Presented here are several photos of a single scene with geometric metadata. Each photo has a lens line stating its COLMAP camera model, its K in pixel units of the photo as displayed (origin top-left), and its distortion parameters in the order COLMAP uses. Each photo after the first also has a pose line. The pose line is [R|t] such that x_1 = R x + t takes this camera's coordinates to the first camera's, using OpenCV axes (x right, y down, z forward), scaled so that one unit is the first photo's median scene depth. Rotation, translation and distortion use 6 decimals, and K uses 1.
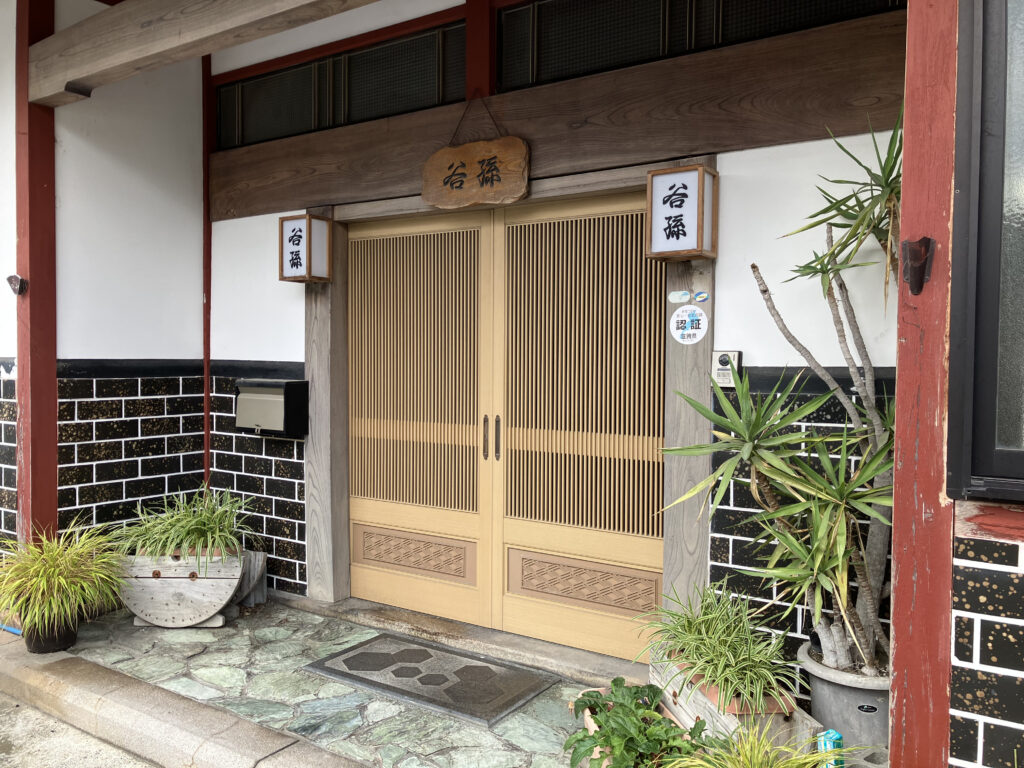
lens RADIAL K [[855.4, 0, 513.8], [0, 855.4, 384.2], [0, 0, 1]] dist [0.009394, 0.006493]
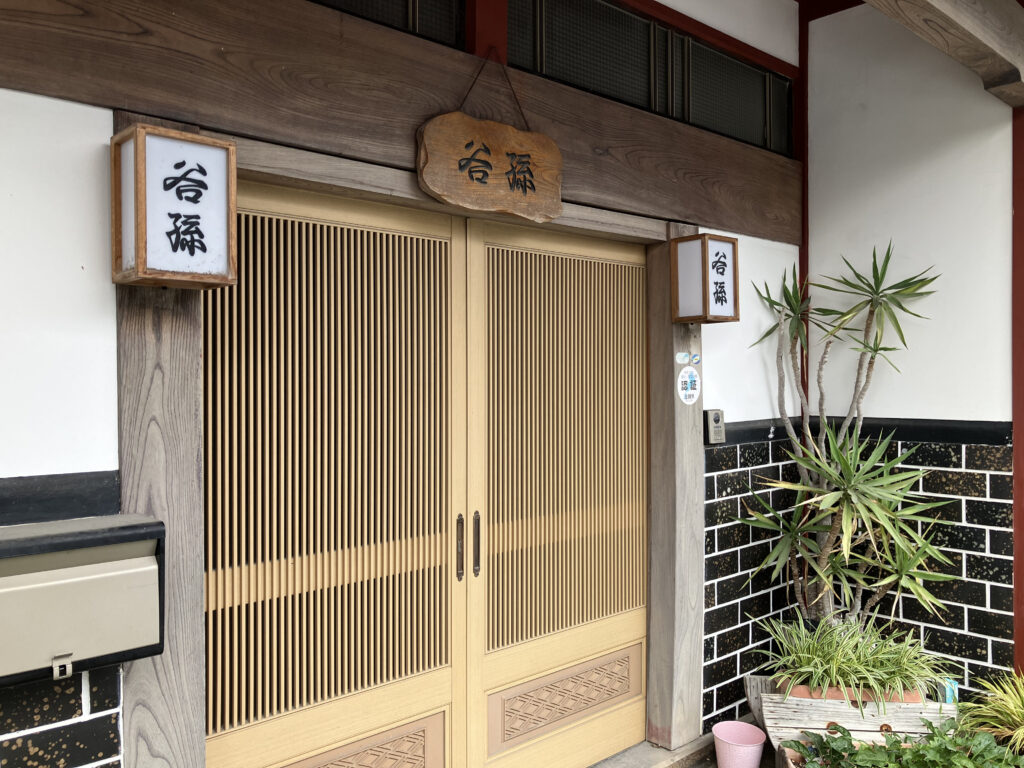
lens RADIAL K [[855.4, 0, 560.4], [0, 855.4, 369.3], [0, 0, 1]] dist [0.009394, 0.006493]
pose [[0.197335, -0.000632, 0.980336, -0.708210], [0.036265, 0.999320, -0.006656, -0.074584], [-0.979665, 0.036865, 0.197224, 0.807446]]
